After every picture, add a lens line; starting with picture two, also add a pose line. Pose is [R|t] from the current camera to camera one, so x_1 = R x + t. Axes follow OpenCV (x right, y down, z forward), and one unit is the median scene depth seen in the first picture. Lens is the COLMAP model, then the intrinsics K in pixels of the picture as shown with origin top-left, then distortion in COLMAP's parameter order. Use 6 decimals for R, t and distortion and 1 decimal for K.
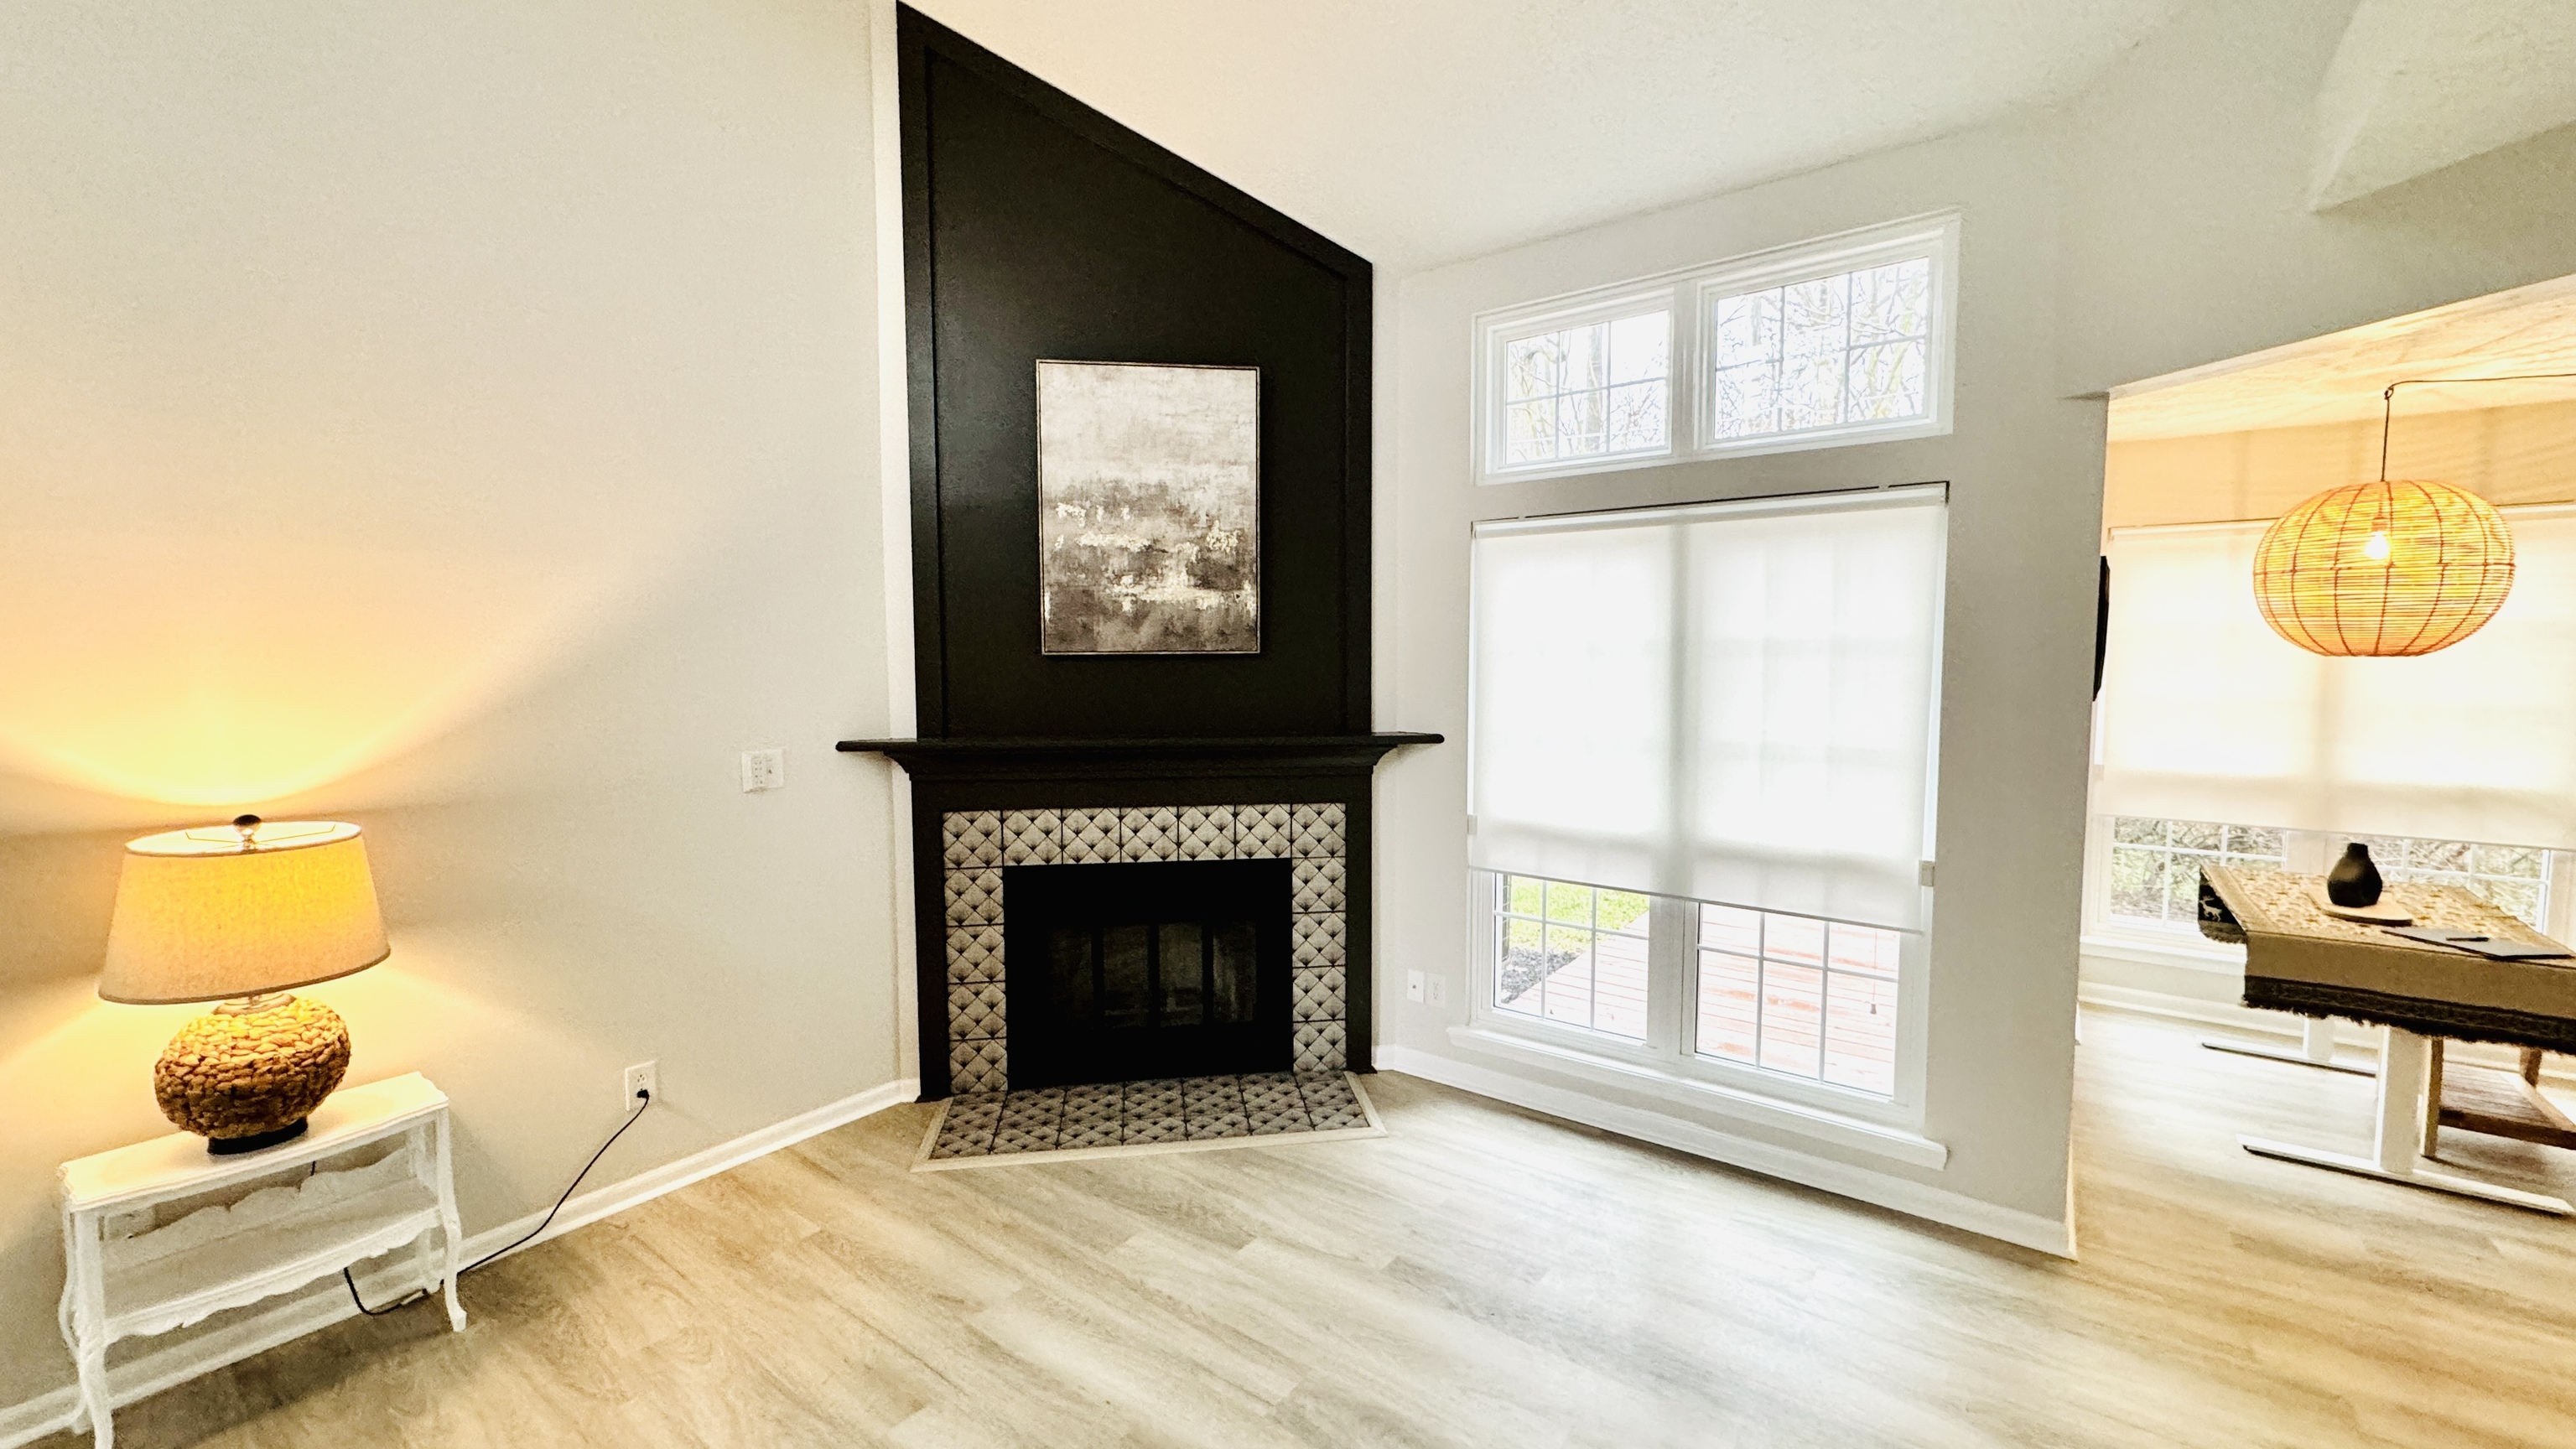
lens RADIAL K [[1025.5, 0, 1288.0], [0, 1025.5, 724.5], [0, 0, 1]] dist [0.000186, 0.000016]
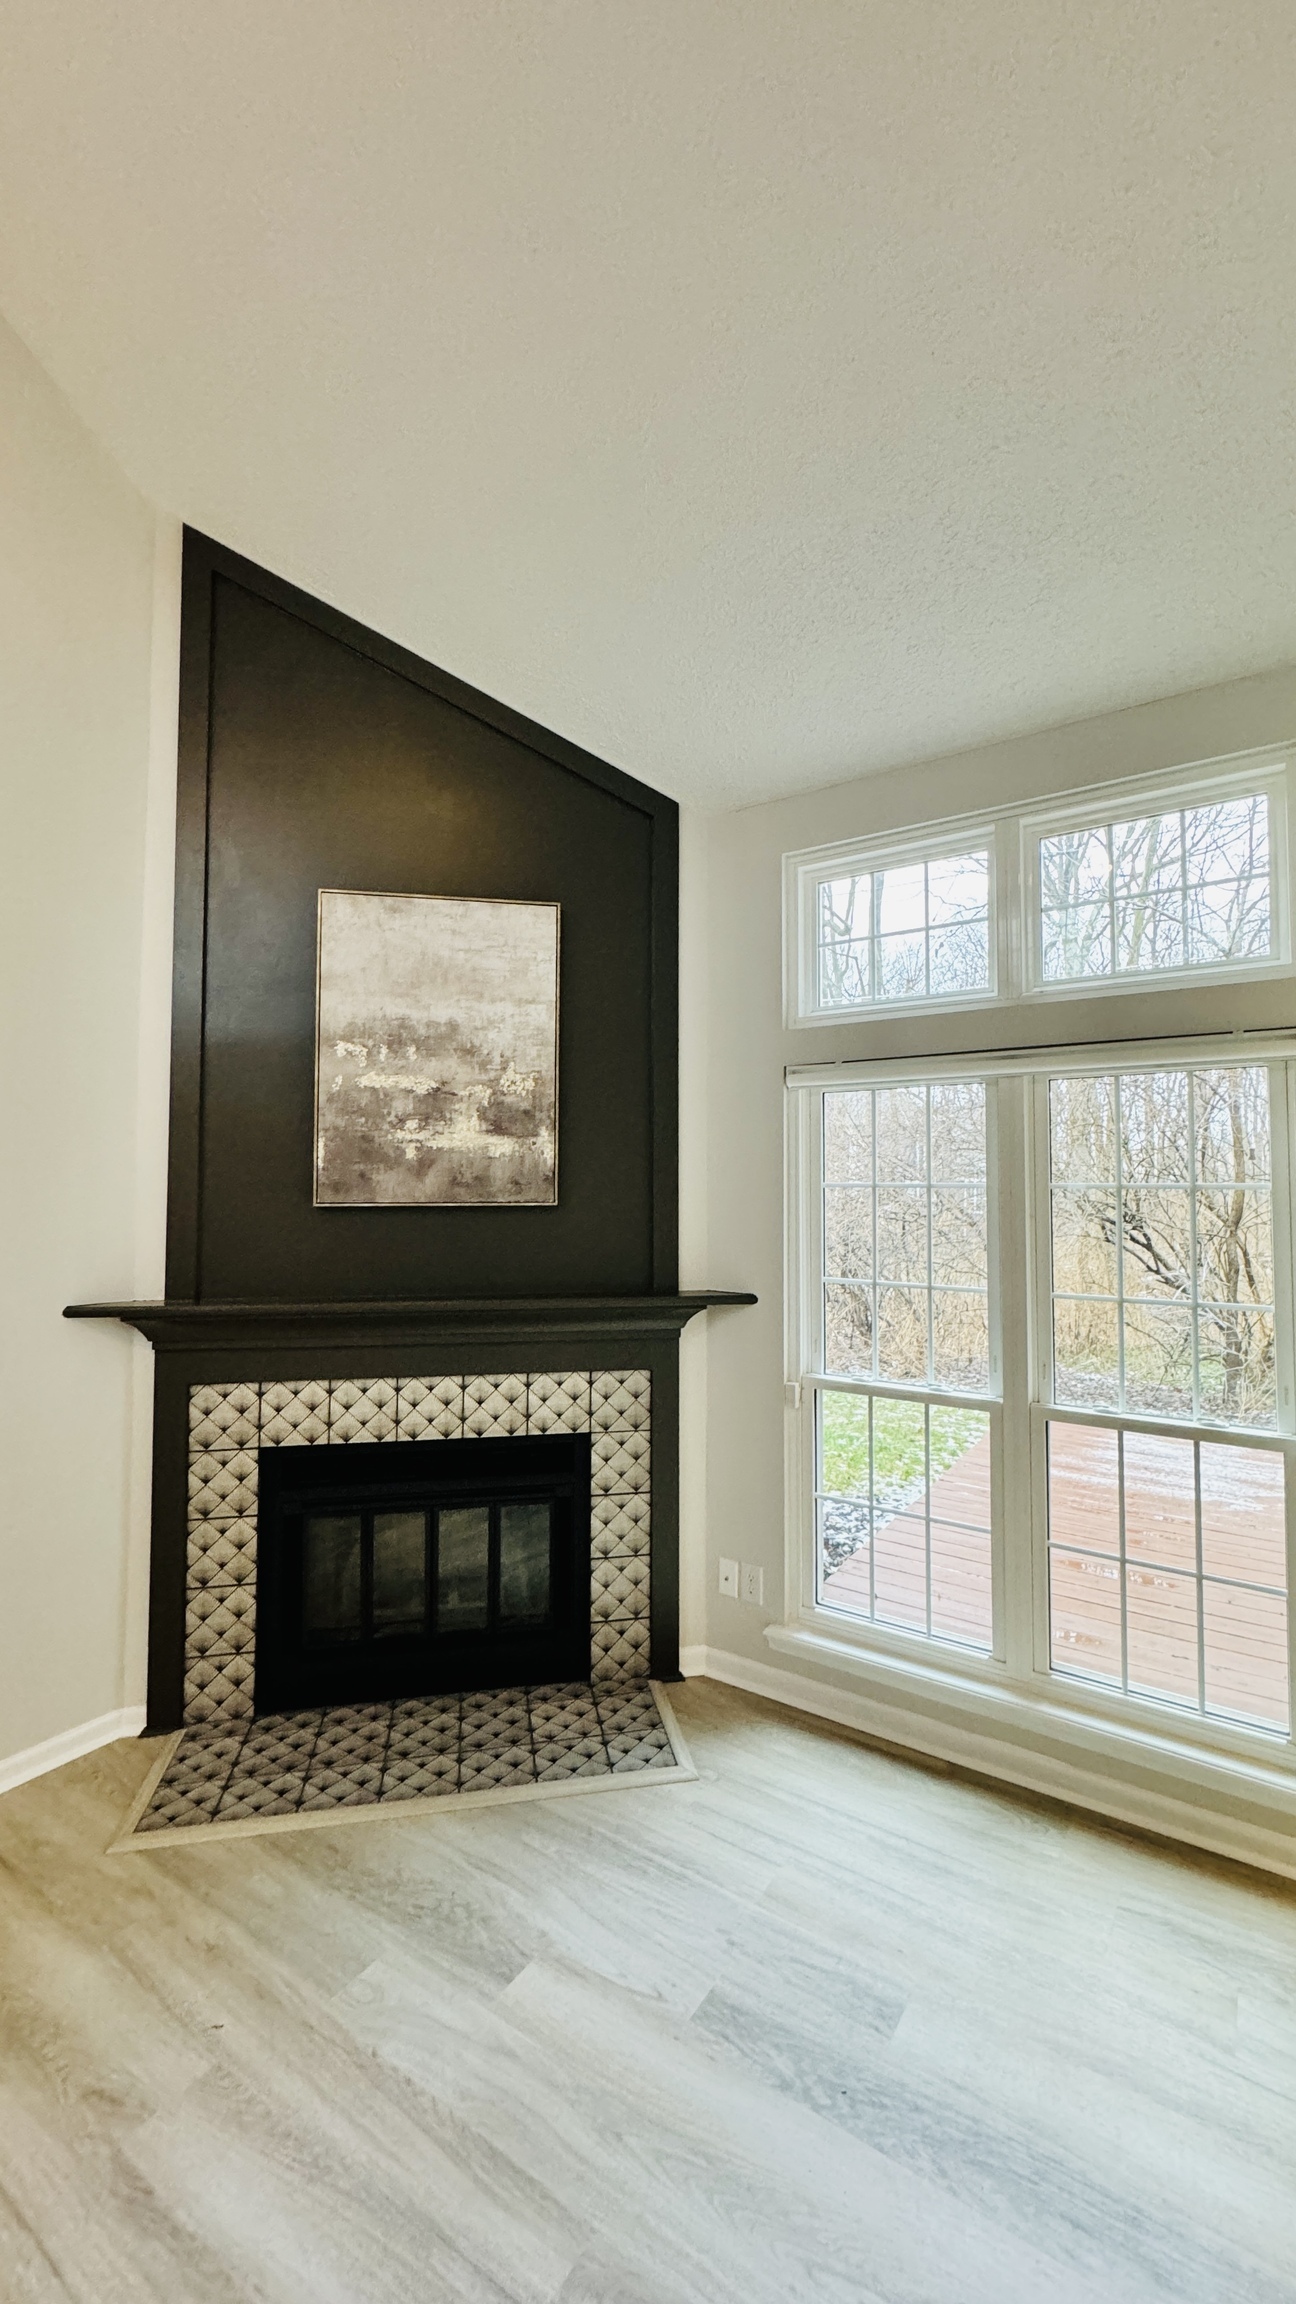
lens RADIAL K [[917.2, 0, 648.0], [0, 917.2, 1152.0], [0, 0, 1]] dist [0.000186, 0.000016]
pose [[0.998909, 0.007723, 0.046060, 0.016003], [-0.002654, 0.994024, -0.109125, -0.028133], [-0.046627, 0.108884, 0.992960, 0.180881]]
